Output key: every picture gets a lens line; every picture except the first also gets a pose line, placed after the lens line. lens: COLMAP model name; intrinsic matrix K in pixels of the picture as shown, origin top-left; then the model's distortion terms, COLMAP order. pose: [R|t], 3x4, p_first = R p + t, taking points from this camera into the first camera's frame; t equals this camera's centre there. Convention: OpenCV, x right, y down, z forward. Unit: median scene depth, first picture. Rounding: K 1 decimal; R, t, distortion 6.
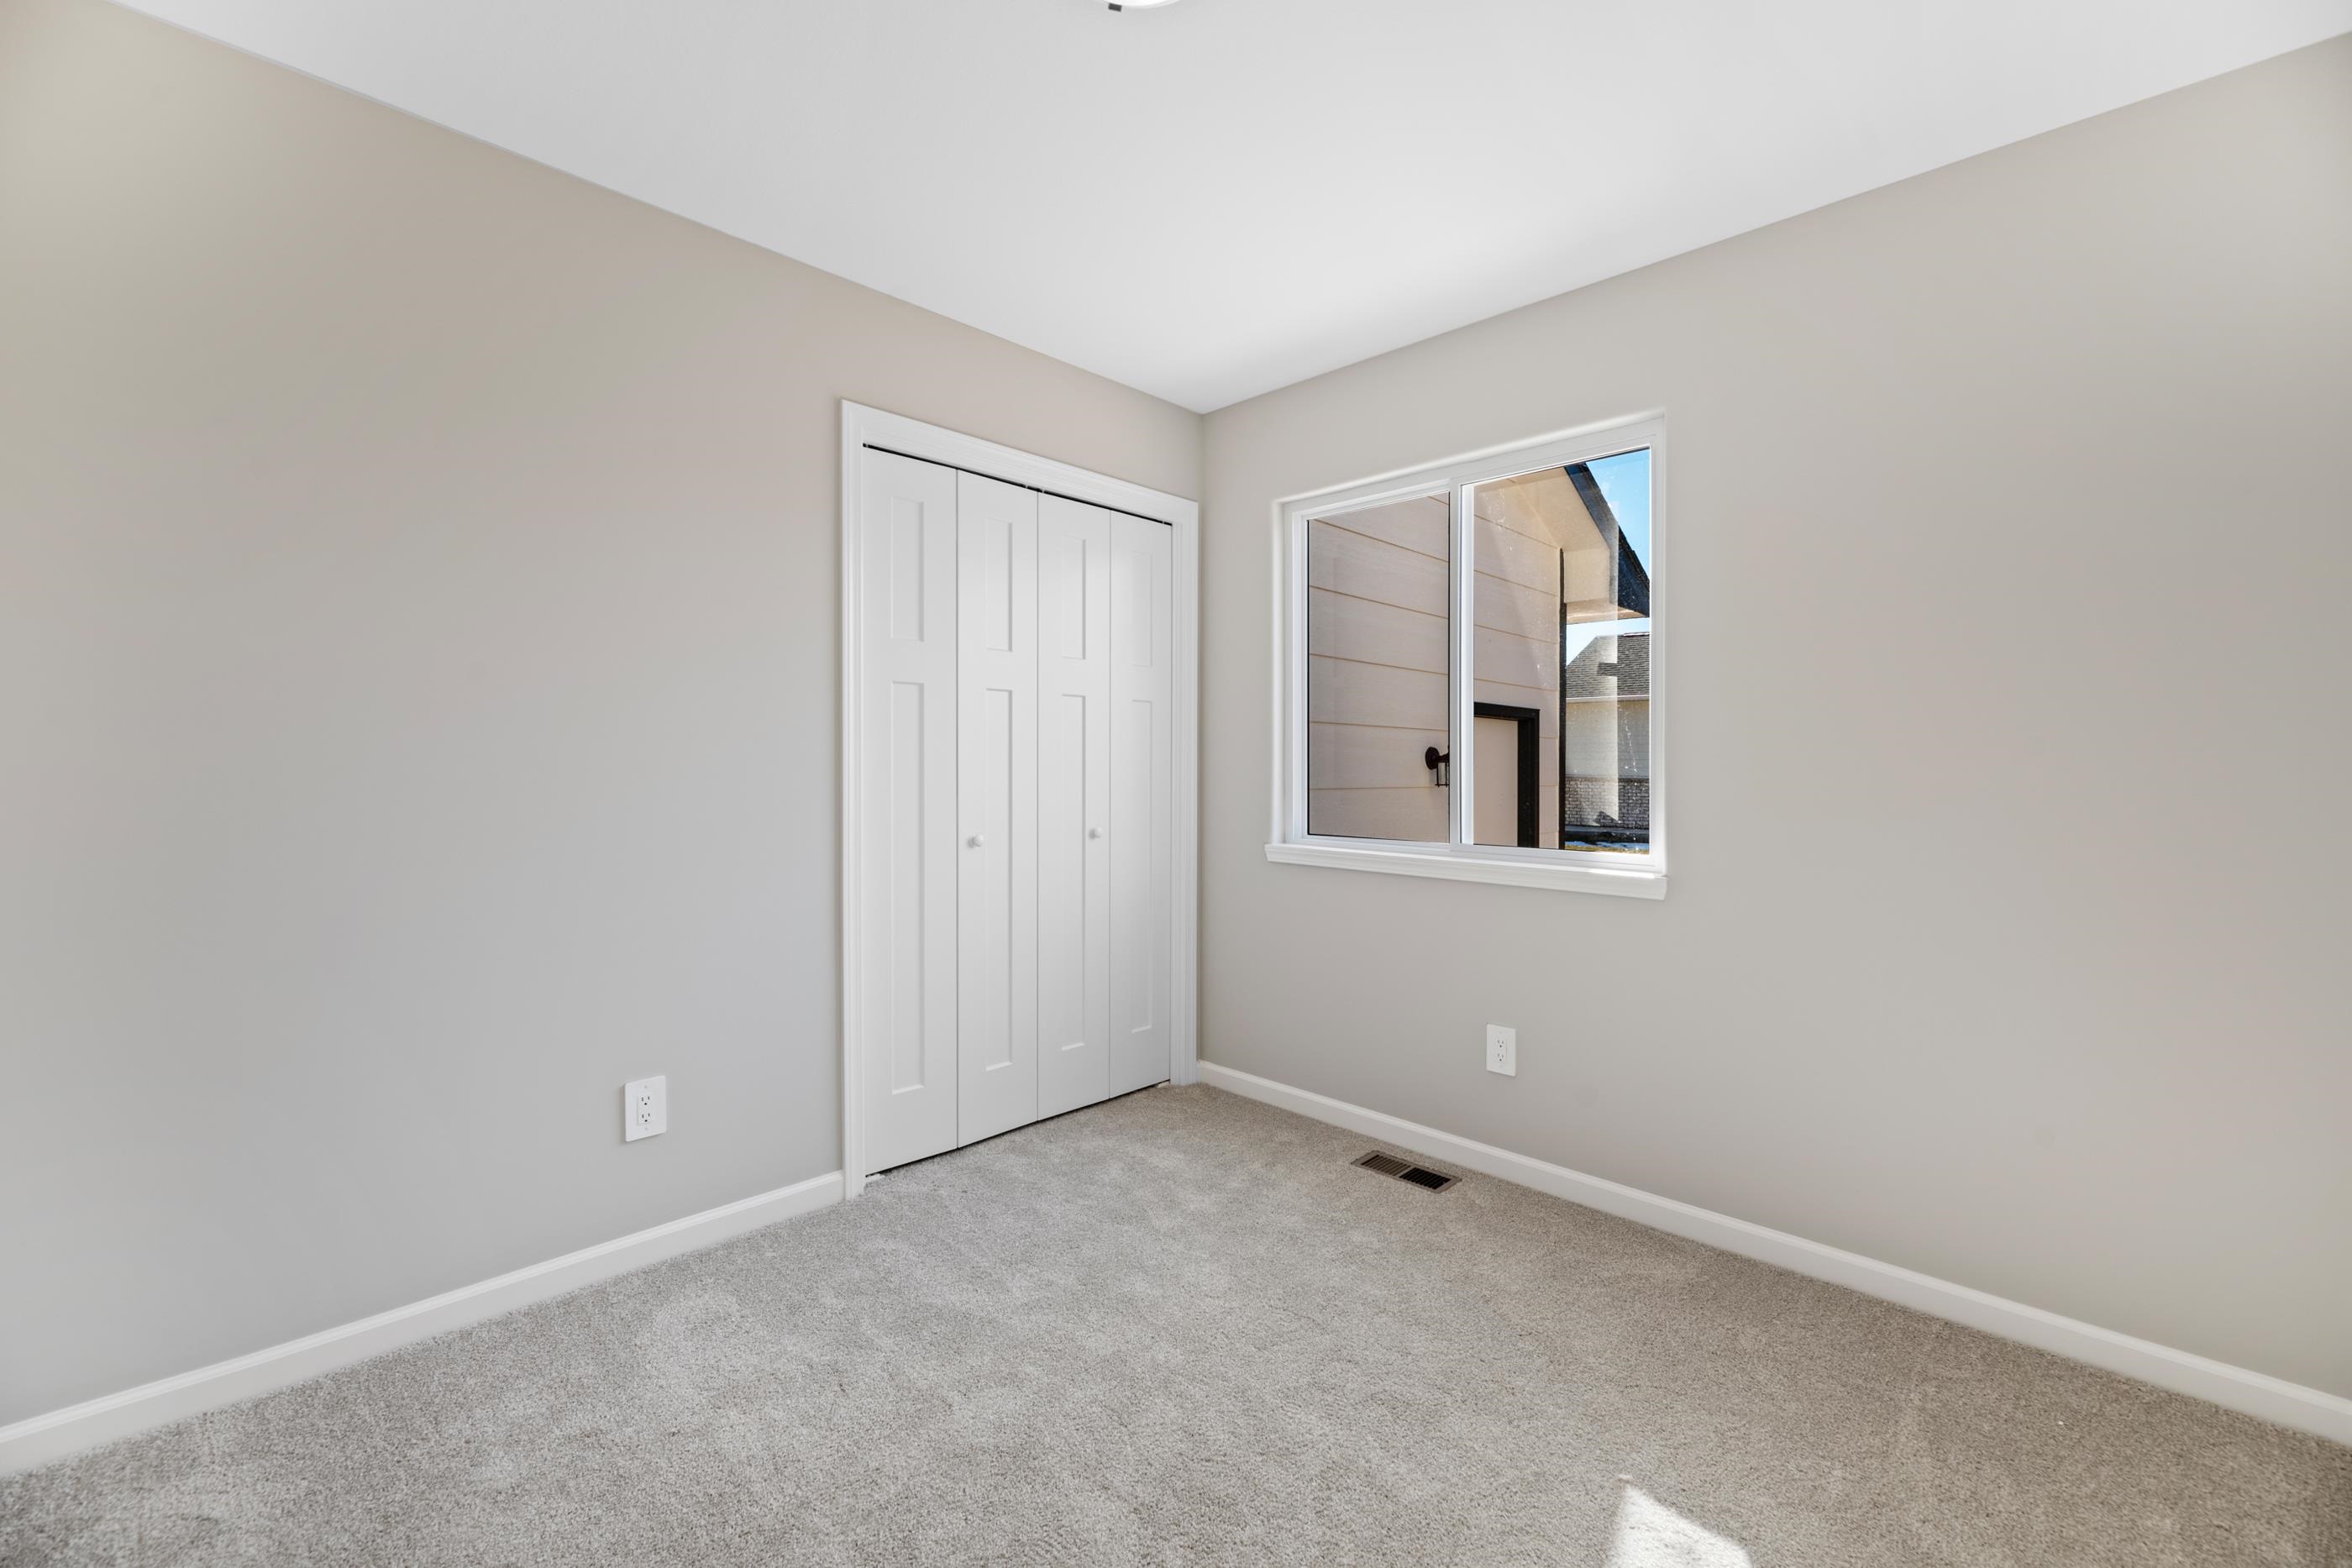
lens RADIAL K [[977.6, 0, 1174.2], [0, 977.6, 764.8], [0, 0, 1]] dist [-0.000342, -0.000239]
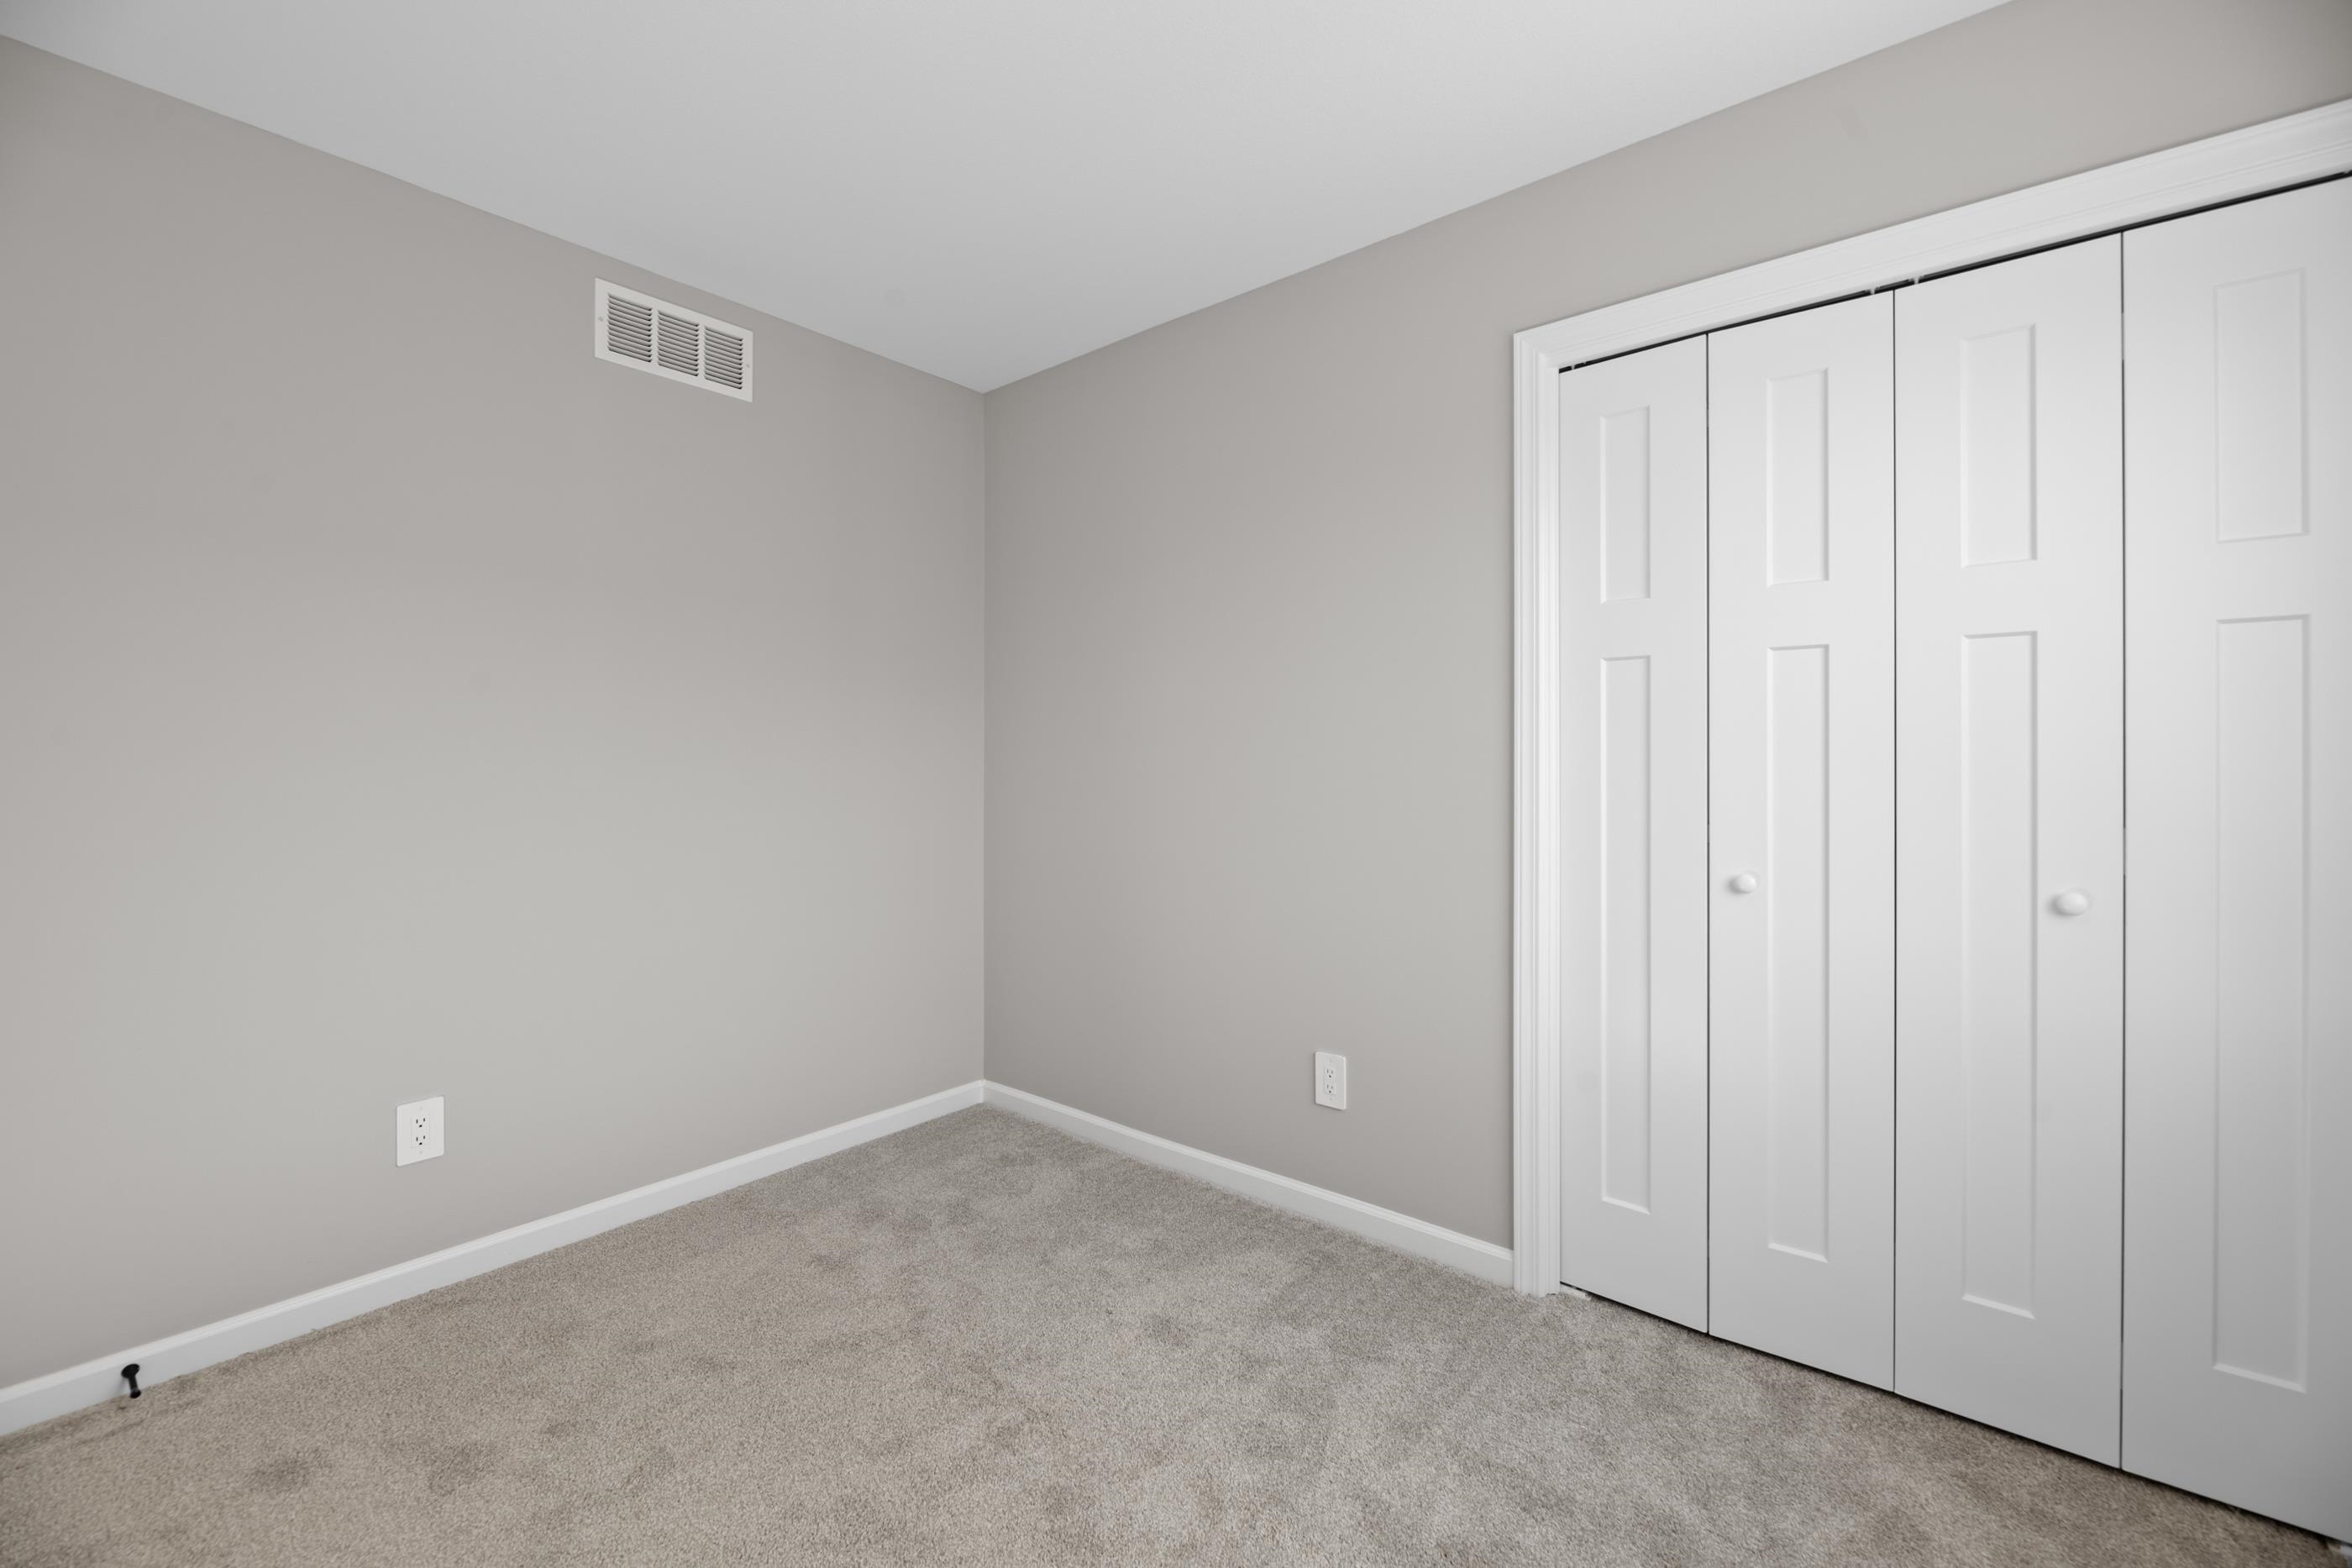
lens RADIAL K [[977.6, 0, 1174.2], [0, 977.6, 764.8], [0, 0, 1]] dist [-0.000342, -0.000239]
pose [[0.077979, -0.002981, -0.996951, 0.467800], [0.003838, 0.999989, -0.002690, -0.001591], [0.996948, -0.003617, 0.077990, 0.637057]]
